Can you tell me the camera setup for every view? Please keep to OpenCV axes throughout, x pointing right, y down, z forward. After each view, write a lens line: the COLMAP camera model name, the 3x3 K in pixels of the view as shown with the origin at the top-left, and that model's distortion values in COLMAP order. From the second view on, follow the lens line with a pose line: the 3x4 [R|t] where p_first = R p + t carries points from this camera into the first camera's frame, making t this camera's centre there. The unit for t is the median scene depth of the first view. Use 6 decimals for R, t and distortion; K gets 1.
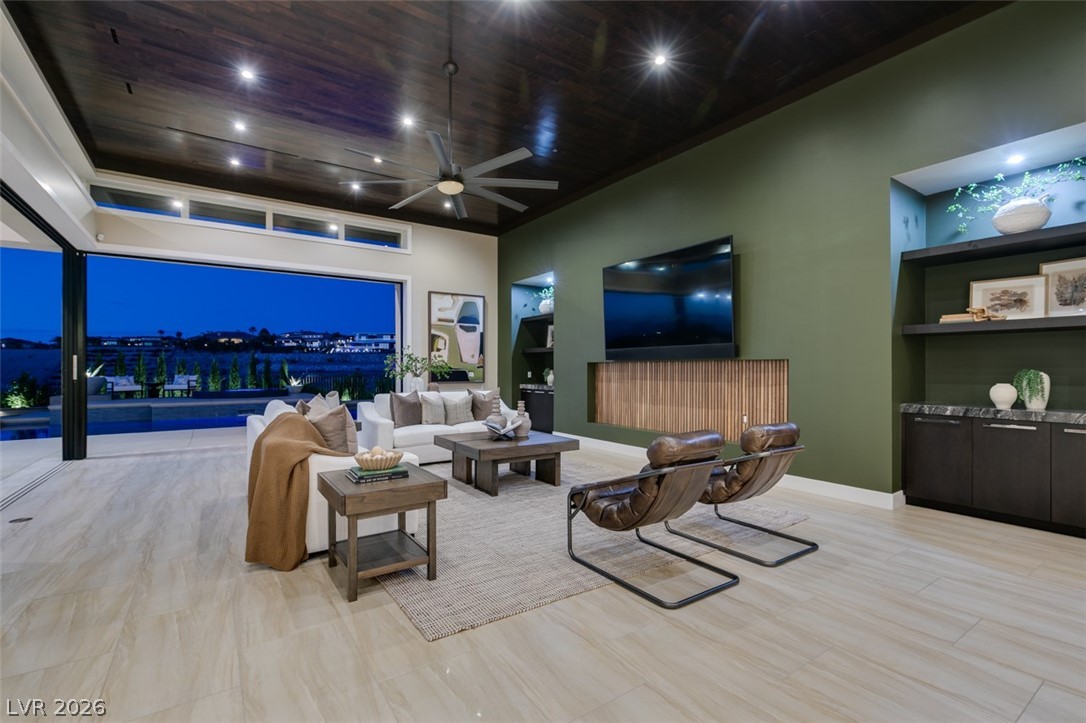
lens RADIAL K [[488.0, 0, 540.4], [0, 488.0, 367.5], [0, 0, 1]] dist [0.005059, -0.002289]
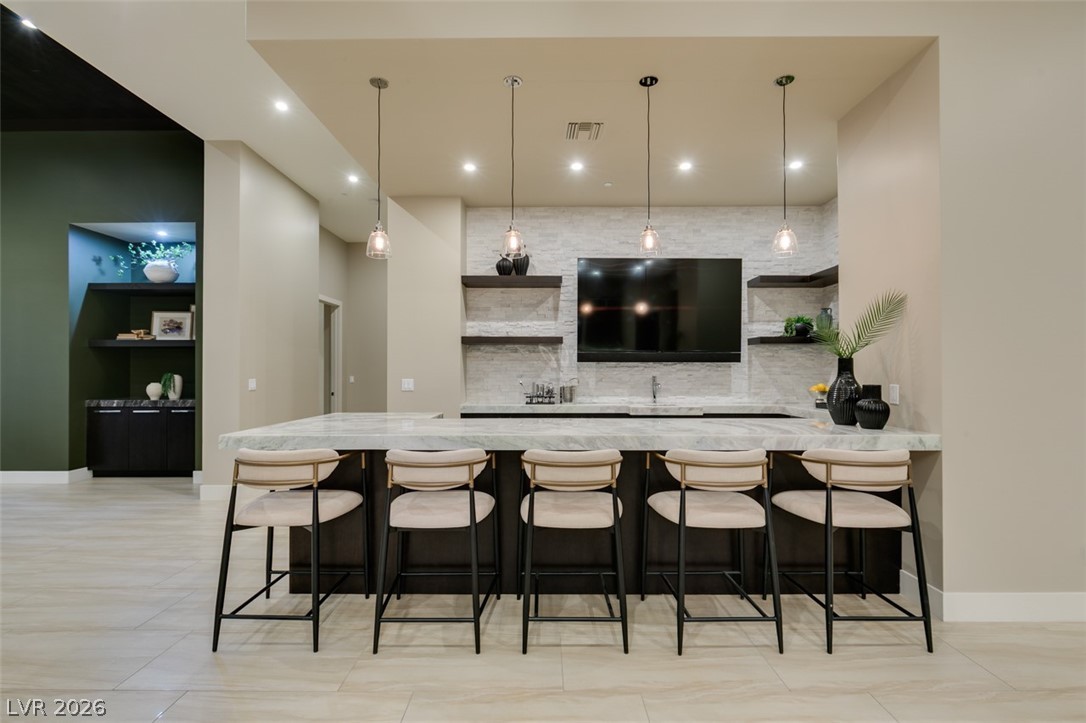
lens RADIAL K [[488.0, 0, 541.3], [0, 488.0, 366.1], [0, 0, 1]] dist [0.005059, -0.002289]
pose [[0.571042, 0.007766, 0.820884, 0.237961], [-0.000489, 0.999958, -0.009120, -0.002901], [-0.820921, 0.004806, 0.571022, -0.474922]]
